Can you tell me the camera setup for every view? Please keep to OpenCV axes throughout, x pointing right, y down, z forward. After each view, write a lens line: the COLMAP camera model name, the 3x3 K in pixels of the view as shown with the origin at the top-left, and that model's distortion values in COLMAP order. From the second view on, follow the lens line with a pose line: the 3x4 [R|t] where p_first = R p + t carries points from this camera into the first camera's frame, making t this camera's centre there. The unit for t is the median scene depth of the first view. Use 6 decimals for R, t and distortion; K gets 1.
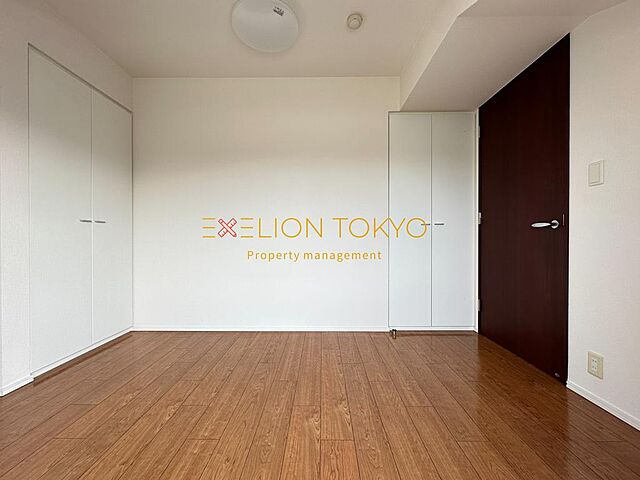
lens RADIAL K [[258.2, 0, 316.6], [0, 258.2, 240.1], [0, 0, 1]] dist [-0.001712, 0.000214]
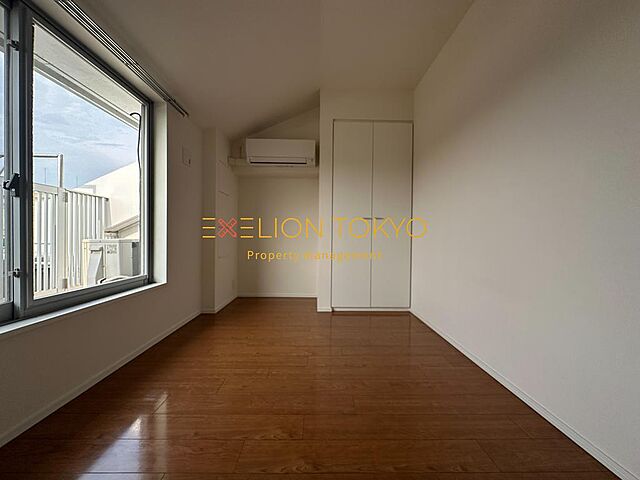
lens RADIAL K [[258.2, 0, 321.9], [0, 258.2, 242.6], [0, 0, 1]] dist [-0.001712, 0.000214]
pose [[0.023760, 0.016545, -0.999581, 0.671068], [-0.011450, 0.999802, 0.016276, 0.044740], [0.999652, 0.011058, 0.023945, 0.905011]]
